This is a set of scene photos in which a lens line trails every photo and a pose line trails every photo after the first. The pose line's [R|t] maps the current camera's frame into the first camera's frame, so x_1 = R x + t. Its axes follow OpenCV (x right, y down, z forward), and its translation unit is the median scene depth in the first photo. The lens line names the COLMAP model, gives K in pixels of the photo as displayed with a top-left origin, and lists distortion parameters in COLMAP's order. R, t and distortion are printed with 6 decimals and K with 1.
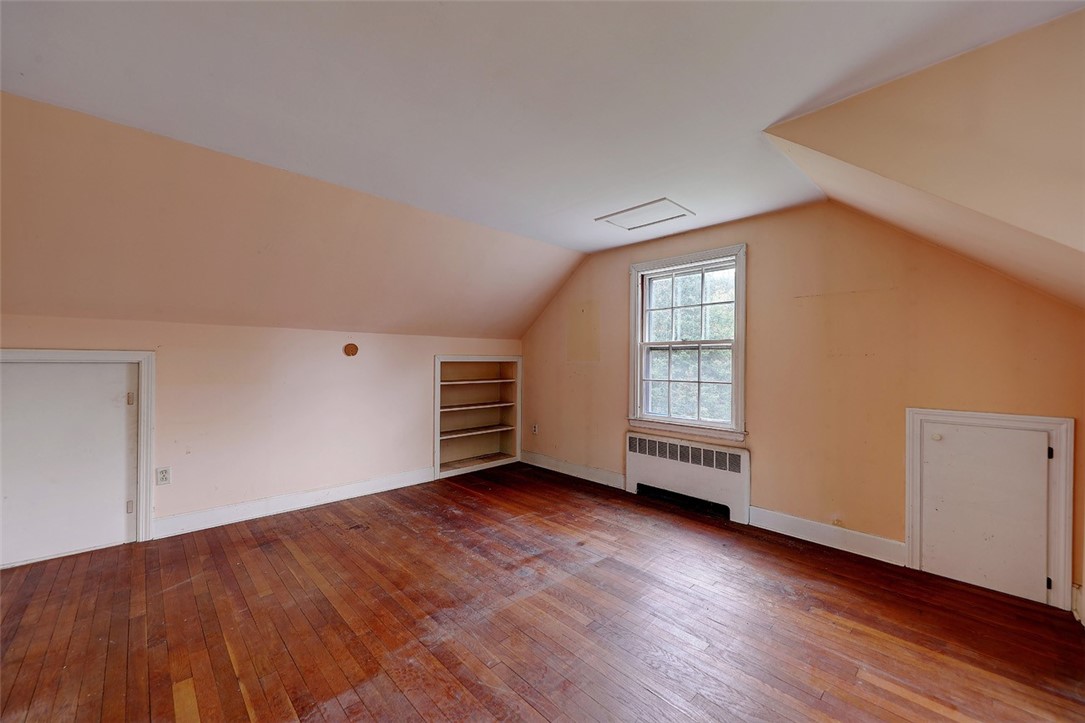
lens RADIAL K [[417.2, 0, 539.0], [0, 417.2, 363.3], [0, 0, 1]] dist [0.014204, -0.006617]
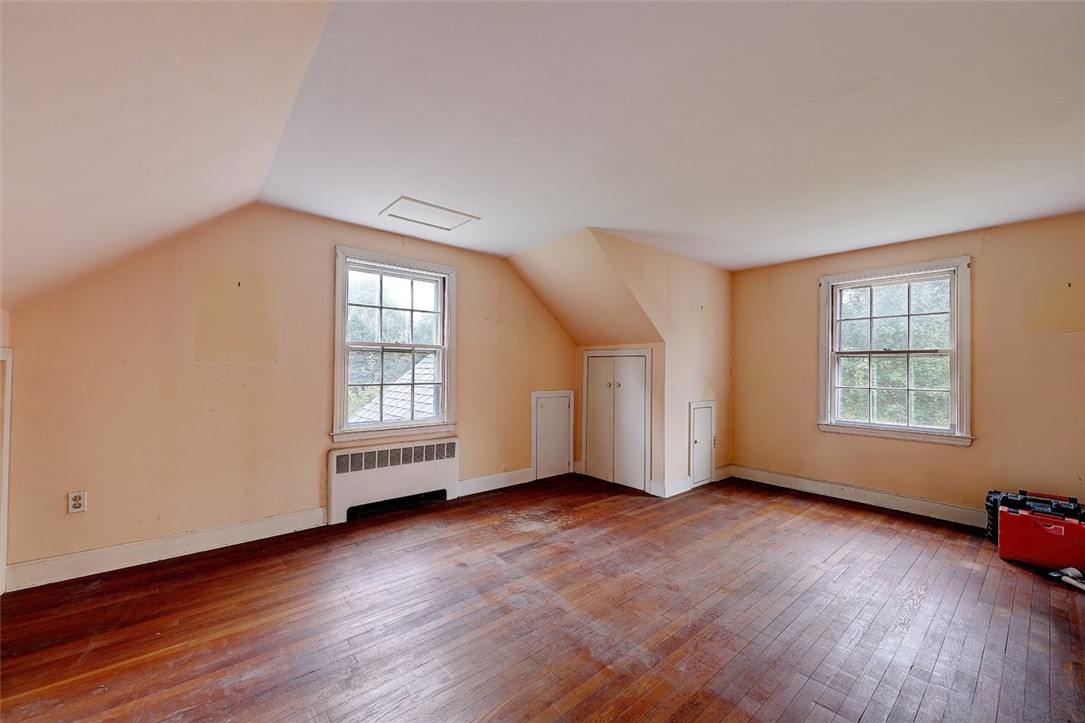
lens RADIAL K [[417.2, 0, 539.0], [0, 417.2, 363.3], [0, 0, 1]] dist [0.014204, -0.006617]
pose [[0.063930, 0.003110, 0.997950, -0.669199], [-0.007504, 0.999968, -0.002636, -0.006708], [-0.997926, -0.007320, 0.063952, 0.646910]]
